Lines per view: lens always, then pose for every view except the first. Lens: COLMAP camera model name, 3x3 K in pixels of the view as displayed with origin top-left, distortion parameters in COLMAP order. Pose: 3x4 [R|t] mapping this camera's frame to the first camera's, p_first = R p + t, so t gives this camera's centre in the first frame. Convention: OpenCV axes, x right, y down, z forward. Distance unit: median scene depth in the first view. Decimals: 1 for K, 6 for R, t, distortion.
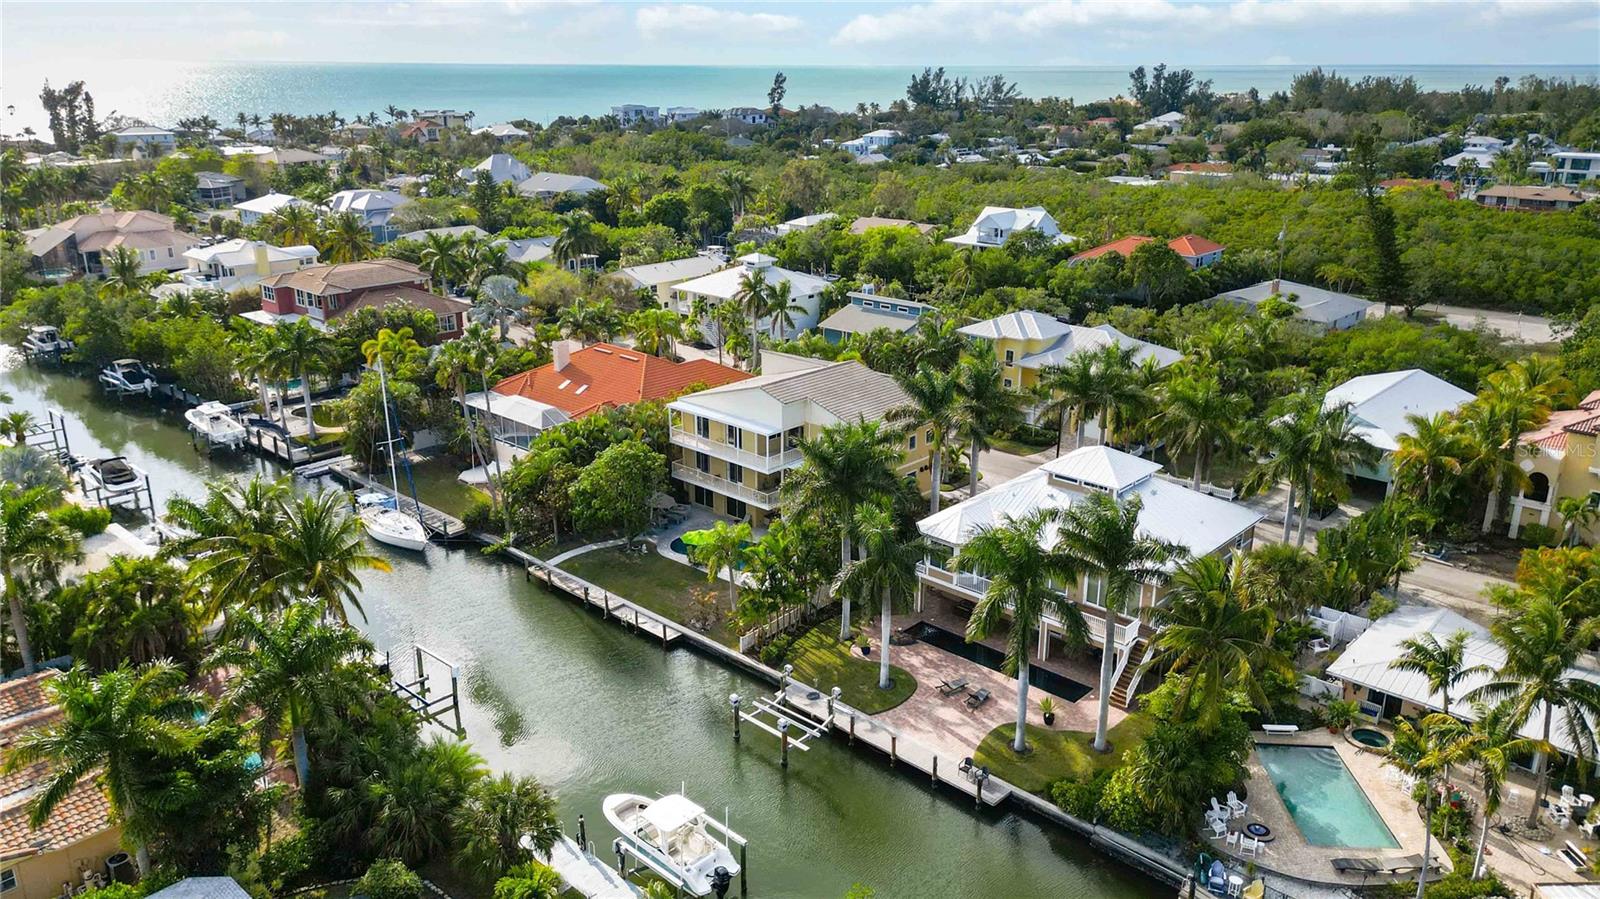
lens RADIAL K [[1187.4, 0, 800.0], [0, 1187.4, 449.5], [0, 0, 1]] dist [0.061368, -0.049496]
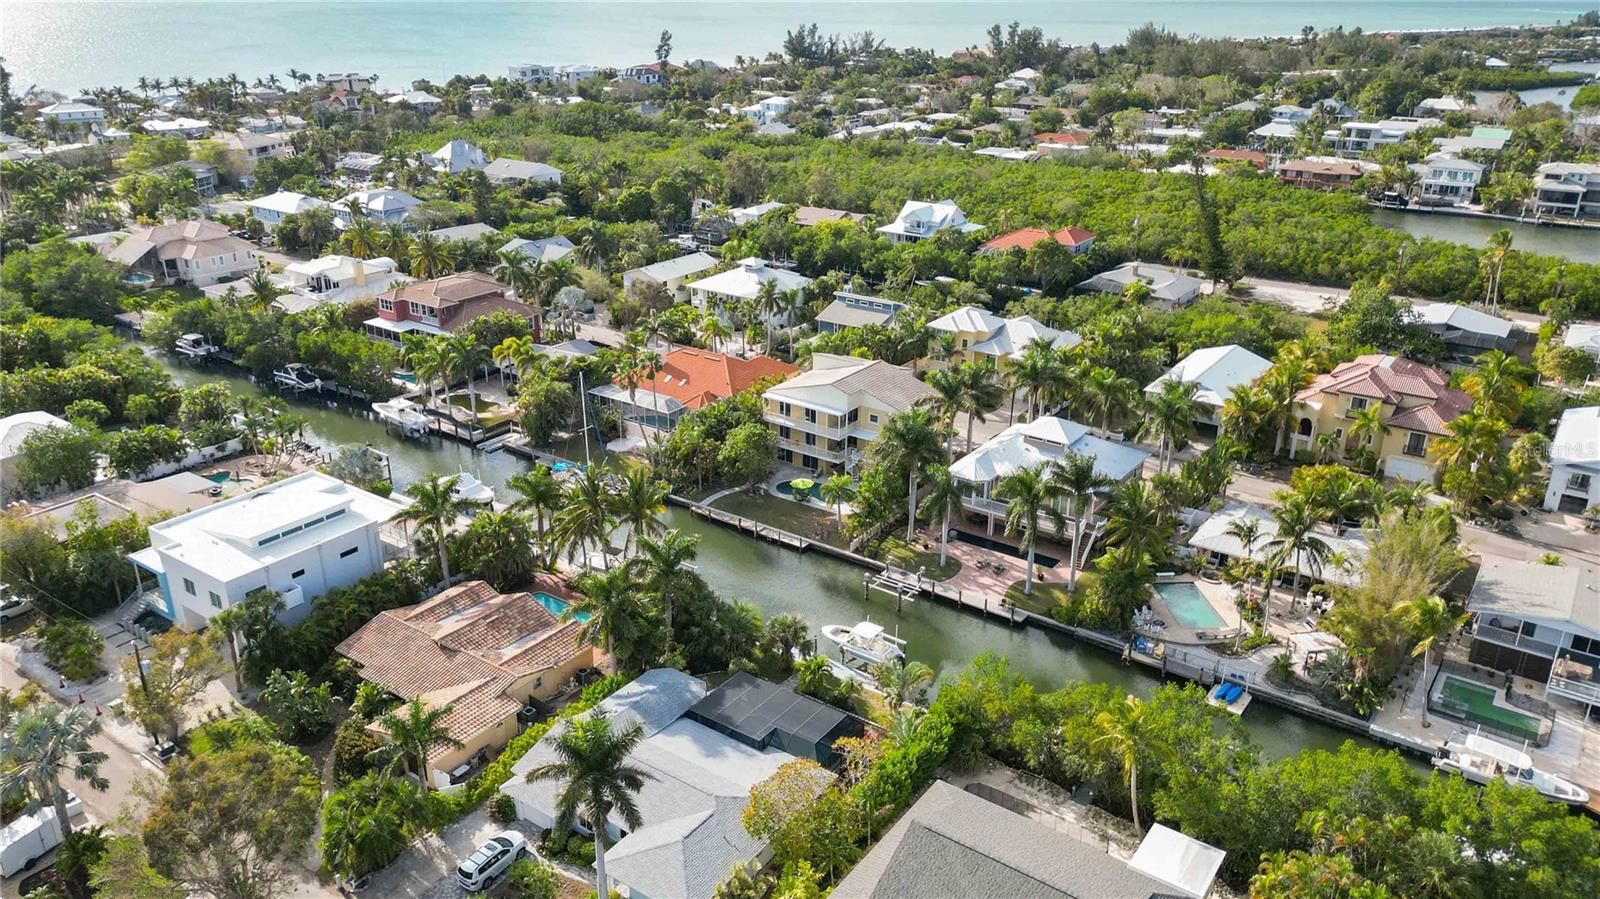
lens RADIAL K [[1187.4, 0, 800.0], [0, 1187.4, 449.5], [0, 0, 1]] dist [0.061368, -0.049496]
pose [[0.991800, -0.044349, 0.119858, -0.233891], [0.036663, 0.997173, 0.065590, -0.062723], [-0.122428, -0.060658, 0.990622, -0.467227]]
